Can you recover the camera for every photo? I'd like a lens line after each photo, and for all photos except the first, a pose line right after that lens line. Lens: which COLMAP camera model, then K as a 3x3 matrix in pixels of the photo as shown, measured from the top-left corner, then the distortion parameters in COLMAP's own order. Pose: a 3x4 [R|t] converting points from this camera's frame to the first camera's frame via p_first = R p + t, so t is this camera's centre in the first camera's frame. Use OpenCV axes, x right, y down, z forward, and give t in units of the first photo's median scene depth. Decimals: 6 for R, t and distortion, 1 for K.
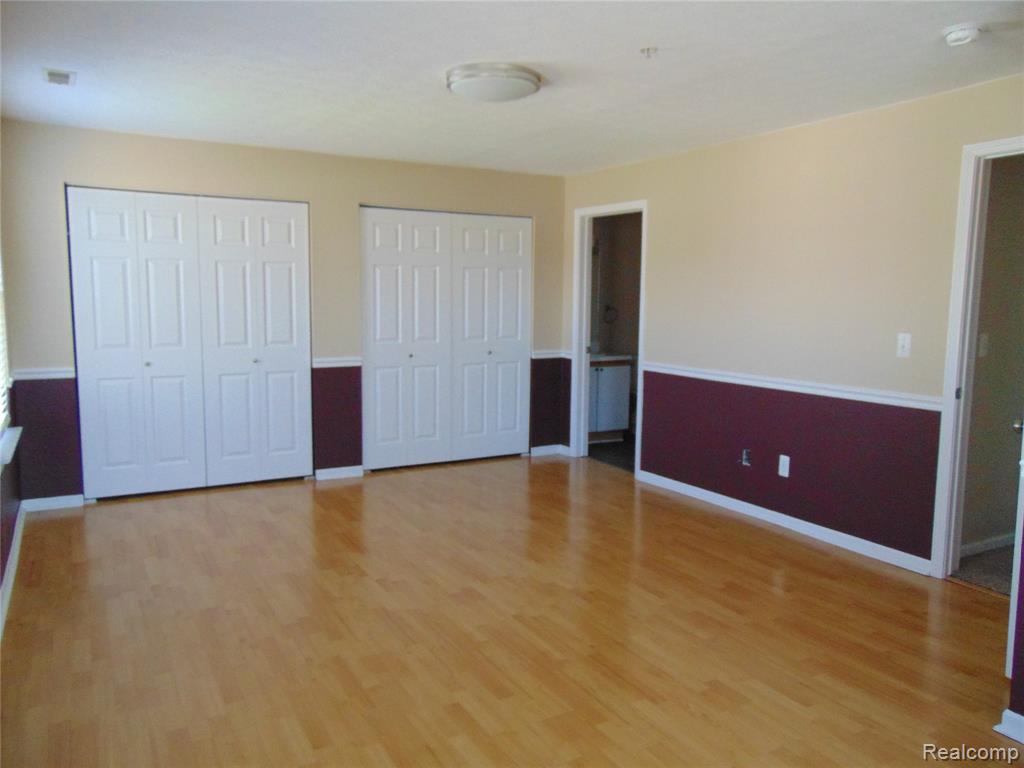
lens RADIAL K [[788.6, 0, 512.0], [0, 788.6, 384.0], [0, 0, 1]] dist [0.003348, 0.008973]
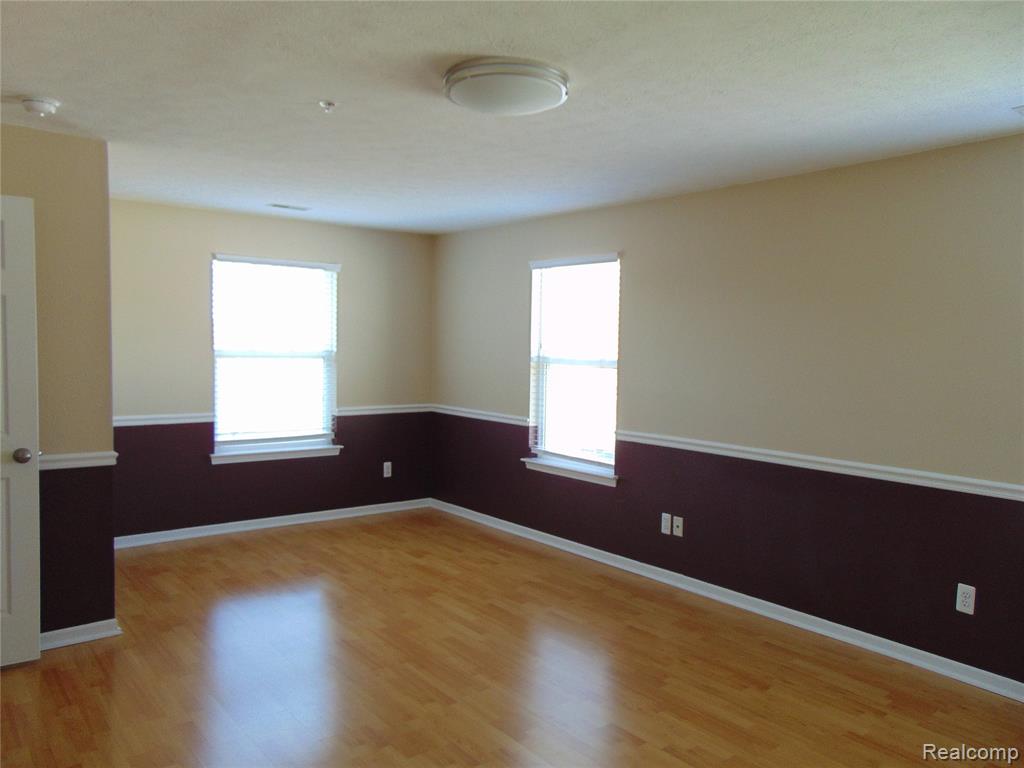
lens RADIAL K [[788.6, 0, 512.0], [0, 788.6, 384.0], [0, 0, 1]] dist [0.003348, 0.008973]
pose [[-0.988045, -0.017864, -0.153129, 0.090435], [-0.043428, 0.985292, 0.165268, -0.252545], [0.147924, 0.169942, -0.974288, 1.999629]]
